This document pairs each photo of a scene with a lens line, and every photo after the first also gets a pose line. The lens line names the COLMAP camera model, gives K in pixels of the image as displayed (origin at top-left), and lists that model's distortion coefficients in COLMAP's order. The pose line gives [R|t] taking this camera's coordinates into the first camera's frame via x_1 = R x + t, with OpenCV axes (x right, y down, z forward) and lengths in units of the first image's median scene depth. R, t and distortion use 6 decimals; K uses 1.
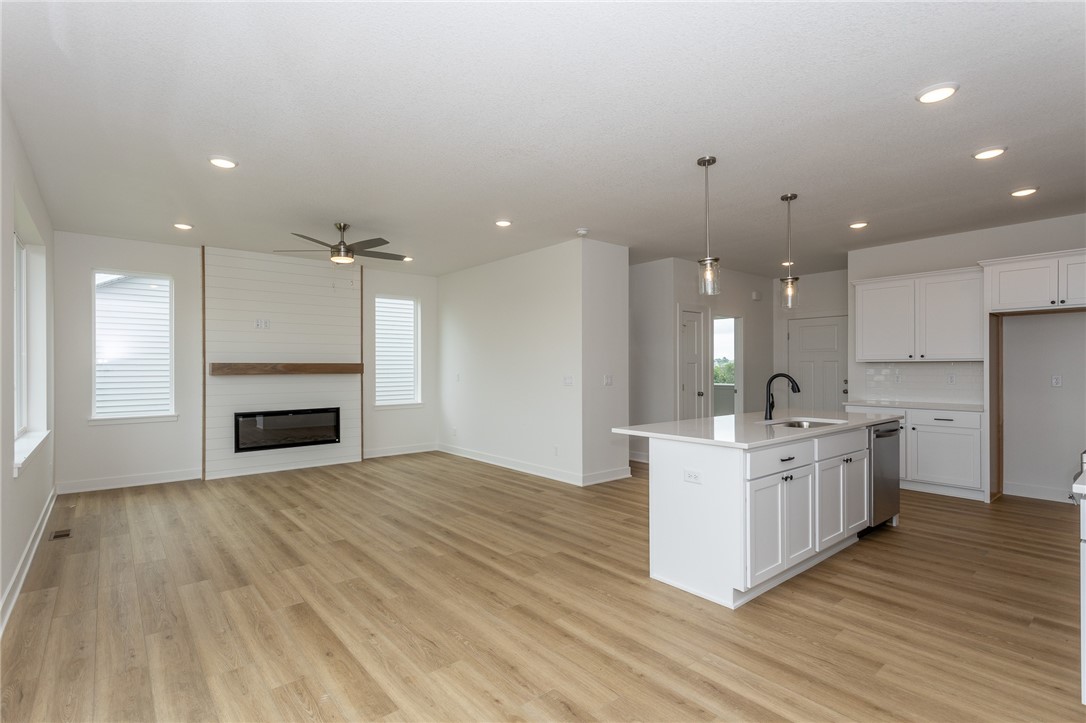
lens RADIAL K [[526.5, 0, 538.7], [0, 526.5, 366.3], [0, 0, 1]] dist [0.005239, 0.000909]
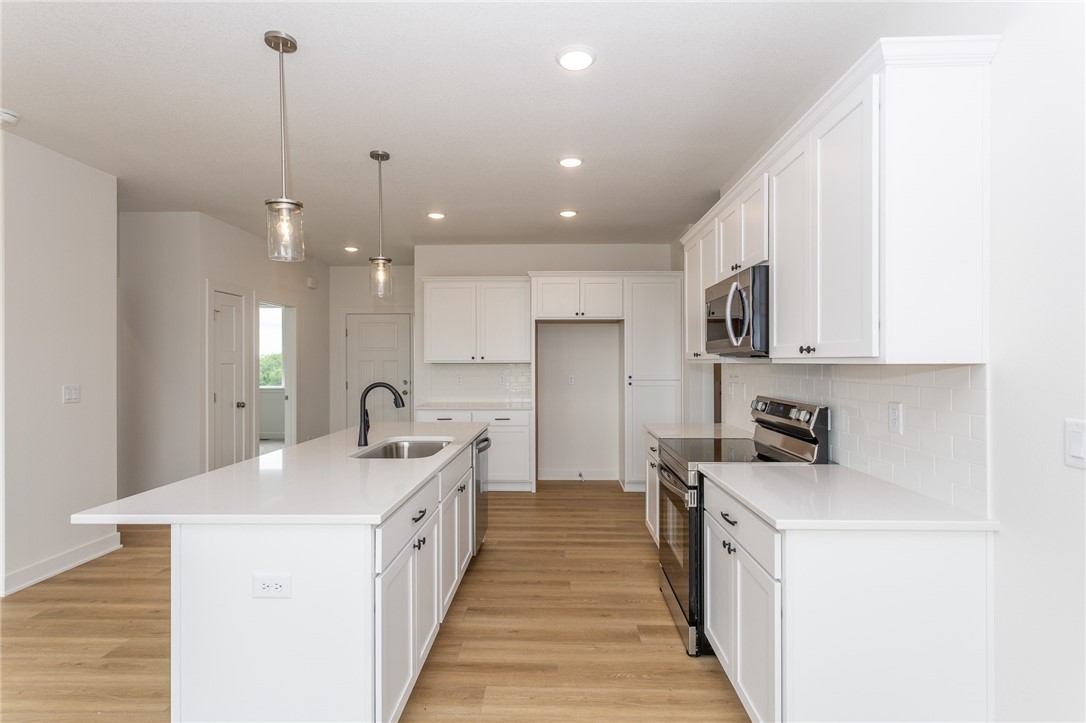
lens RADIAL K [[521.9, 0, 547.3], [0, 521.9, 362.0], [0, 0, 1]] dist [0.003202, 0.001805]
pose [[0.653250, 0.002267, 0.757139, 0.042907], [-0.002631, 0.999996, -0.000725, -0.011633], [-0.757138, -0.001519, 0.653254, 0.260452]]
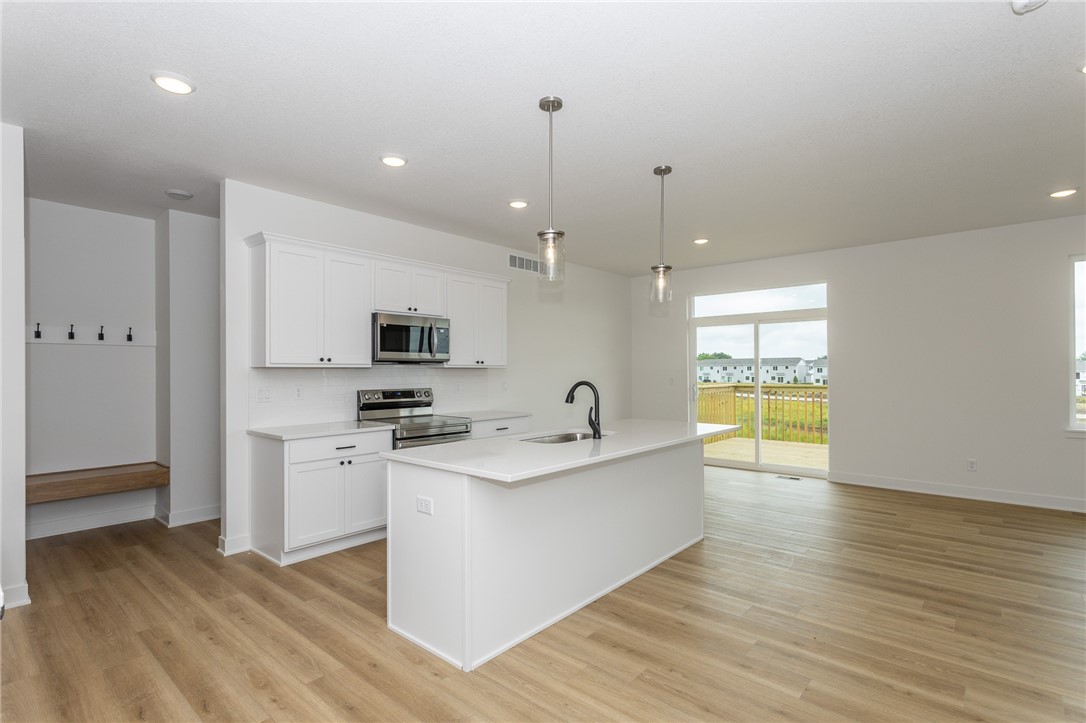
lens RADIAL K [[526.5, 0, 538.7], [0, 526.5, 366.3], [0, 0, 1]] dist [0.005239, 0.000909]
pose [[-0.987310, 0.006846, -0.158660, 0.502862], [0.008845, 0.999890, -0.011896, -0.000598], [0.158561, -0.013148, -0.987262, 1.376847]]
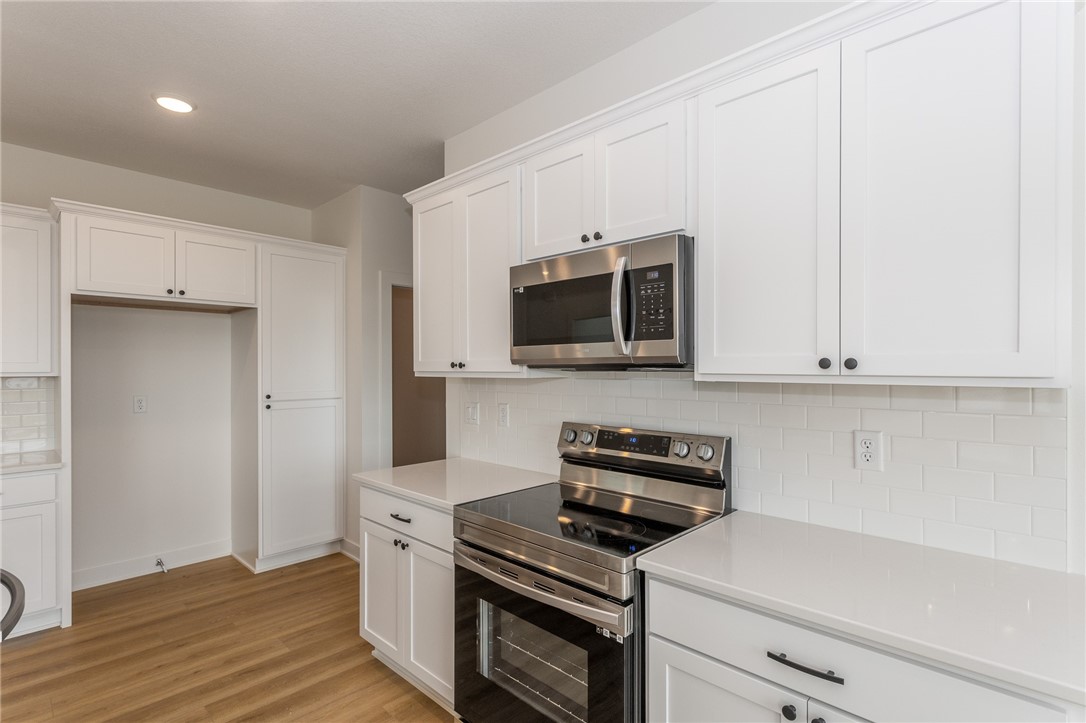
lens RADIAL K [[526.5, 0, 538.7], [0, 526.5, 366.3], [0, 0, 1]] dist [0.005239, 0.000909]
pose [[-0.110166, 0.005965, 0.993895, 0.216742], [-0.000551, 0.999981, -0.006063, -0.018372], [-0.993913, -0.001215, -0.110160, 0.540273]]
